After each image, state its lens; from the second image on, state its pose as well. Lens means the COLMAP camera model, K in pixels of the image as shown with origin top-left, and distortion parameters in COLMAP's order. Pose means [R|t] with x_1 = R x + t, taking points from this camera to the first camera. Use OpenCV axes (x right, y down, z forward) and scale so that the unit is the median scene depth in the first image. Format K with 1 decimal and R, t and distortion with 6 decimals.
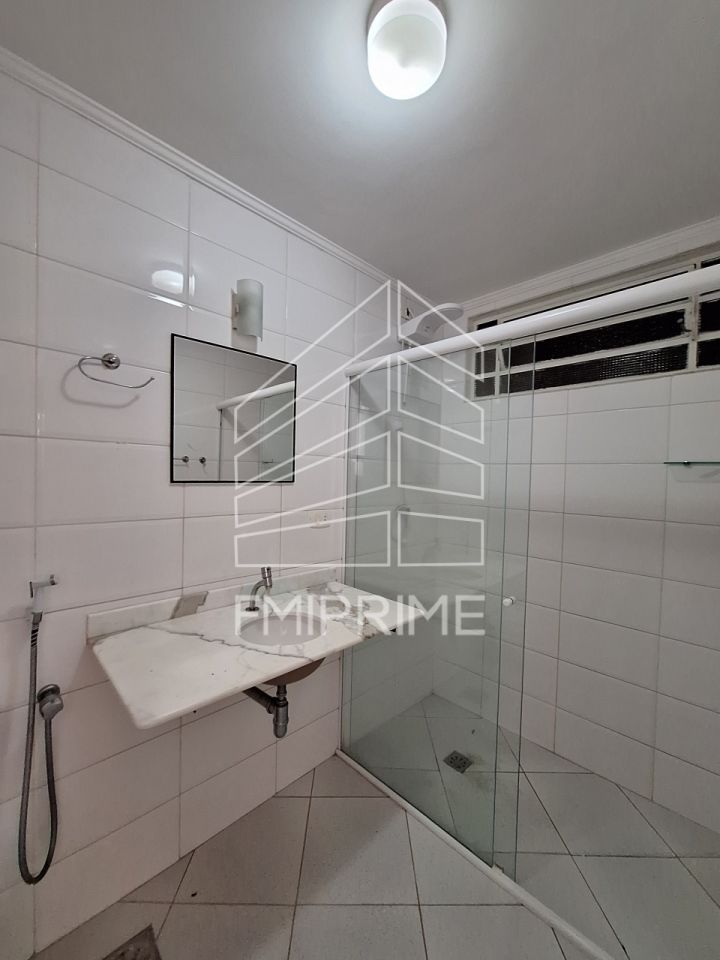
lens RADIAL K [[380.0, 0, 361.4], [0, 380.0, 483.5], [0, 0, 1]] dist [-0.006844, 0.001378]
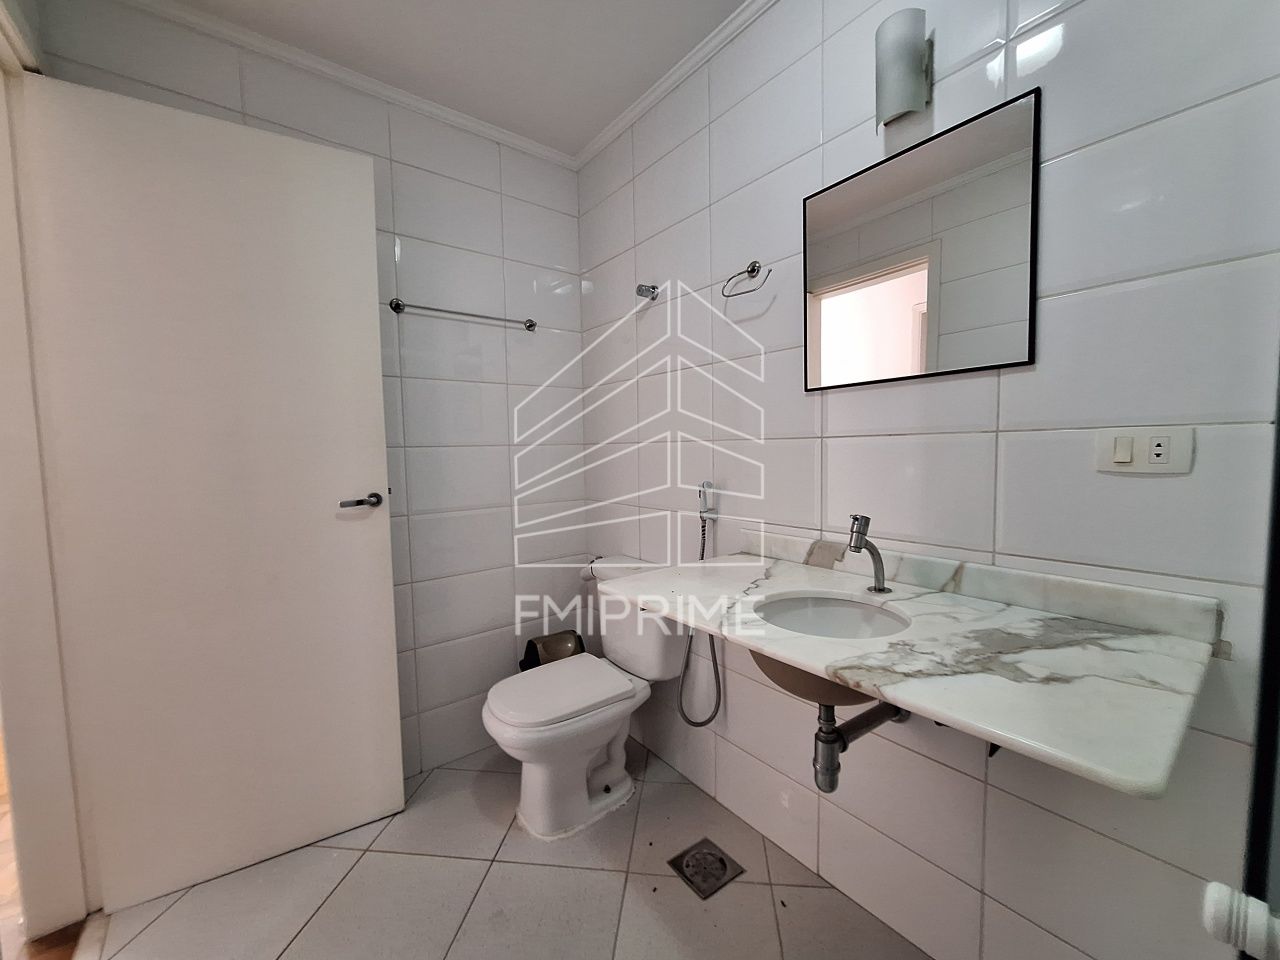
lens RADIAL K [[506.7, 0, 639.3], [0, 506.7, 481.6], [0, 0, 1]] dist [-0.006844, 0.001378]
pose [[-0.121292, 0.046570, -0.991524, 0.528979], [-0.001492, 0.998889, 0.047099, 0.121179], [0.992616, 0.007192, -0.121087, 0.703751]]
